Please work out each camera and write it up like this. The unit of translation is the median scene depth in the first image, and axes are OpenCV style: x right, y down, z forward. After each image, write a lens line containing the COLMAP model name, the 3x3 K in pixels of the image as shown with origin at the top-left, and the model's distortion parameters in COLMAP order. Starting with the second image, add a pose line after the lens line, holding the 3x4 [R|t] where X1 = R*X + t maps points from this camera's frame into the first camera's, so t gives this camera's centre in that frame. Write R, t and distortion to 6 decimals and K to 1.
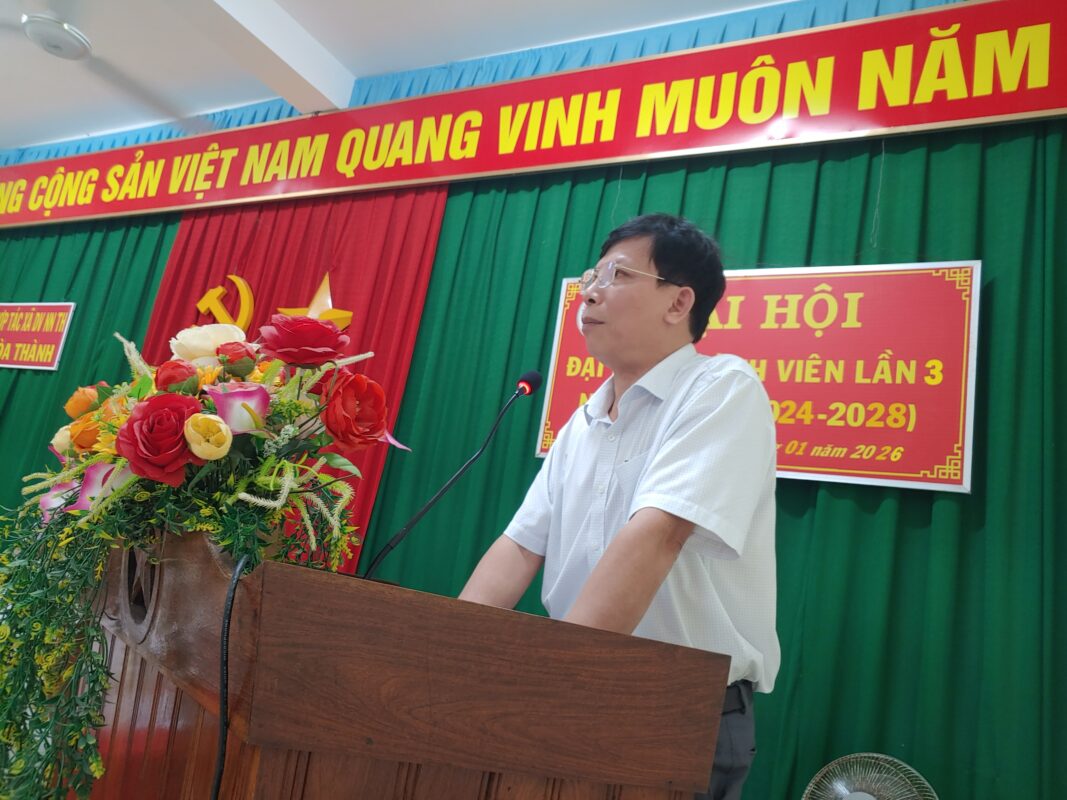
lens RADIAL K [[819.9, 0, 538.9], [0, 819.9, 409.6], [0, 0, 1]] dist [-0.023166, 0.018170]
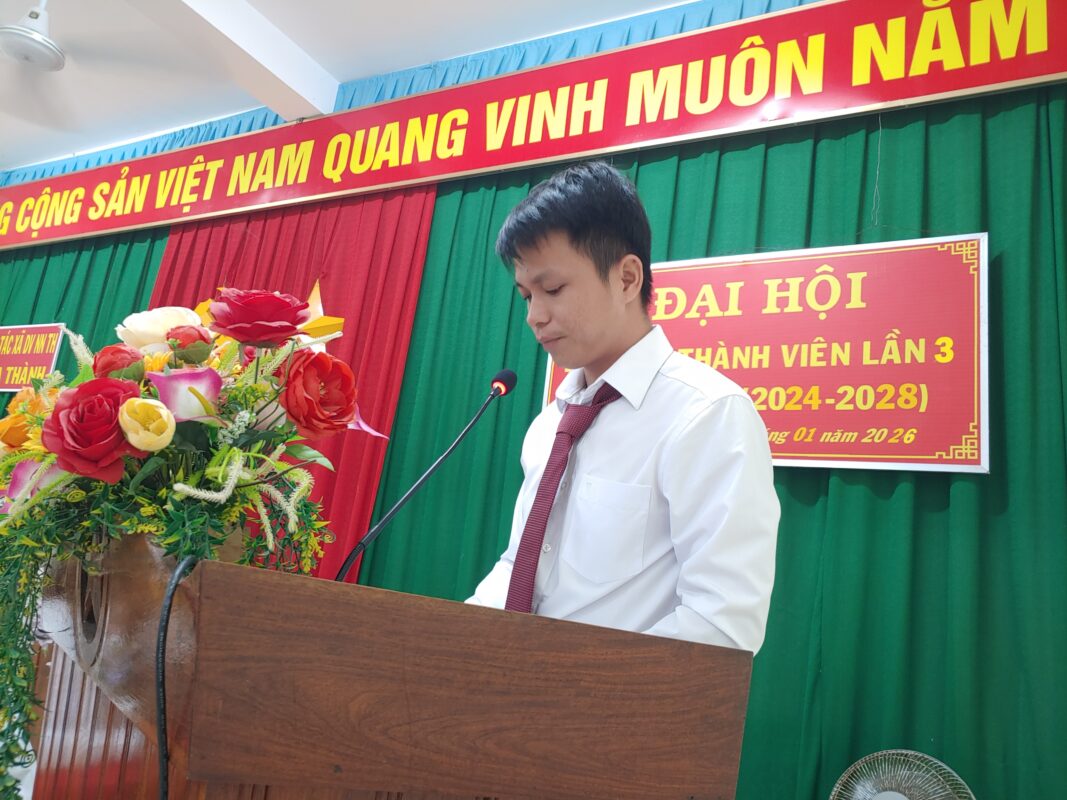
lens RADIAL K [[819.9, 0, 538.9], [0, 819.9, 401.0], [0, 0, 1]] dist [-0.023166, 0.018170]
pose [[0.999061, -0.043197, -0.003204, 0.004033], [0.043131, 0.998901, -0.018329, 0.008732], [0.003992, 0.018174, 0.999827, 0.026167]]
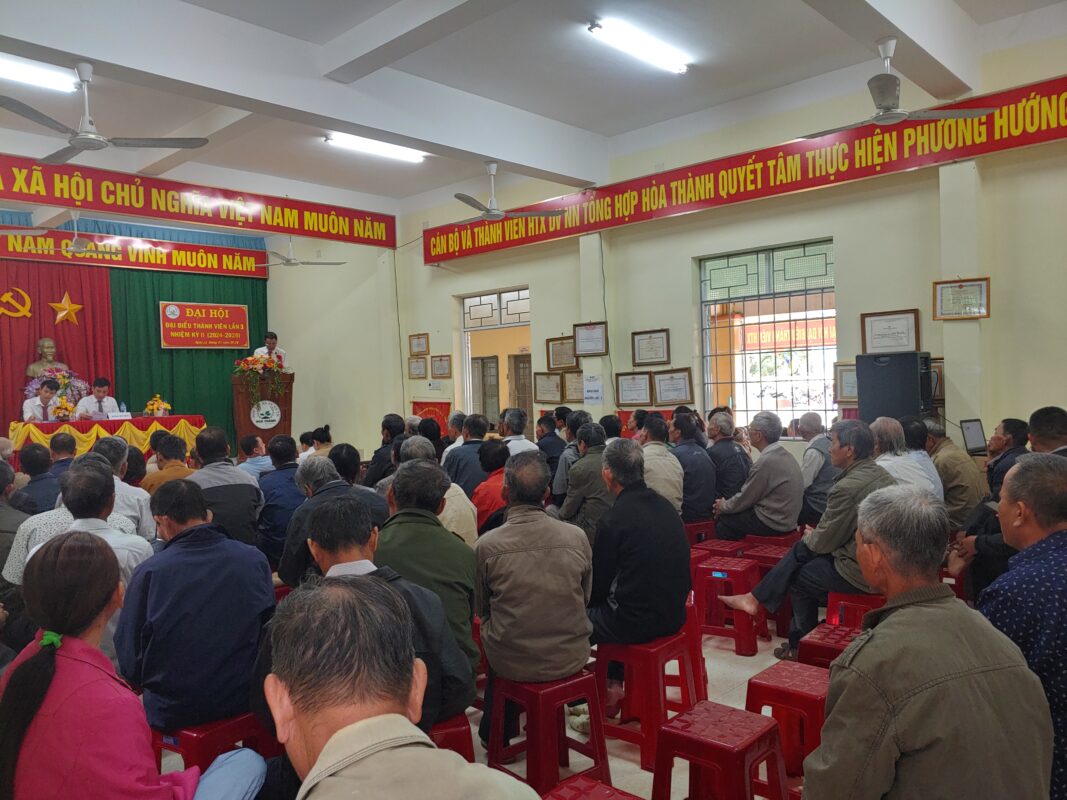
lens RADIAL K [[819.9, 0, 528.3], [0, 819.9, 403.7], [0, 0, 1]] dist [-0.023166, 0.018170]
pose [[0.263293, -0.191838, 0.945450, -3.172215], [-0.119623, 0.965973, 0.229316, -0.765477], [-0.957271, -0.173475, 0.231386, -1.616298]]
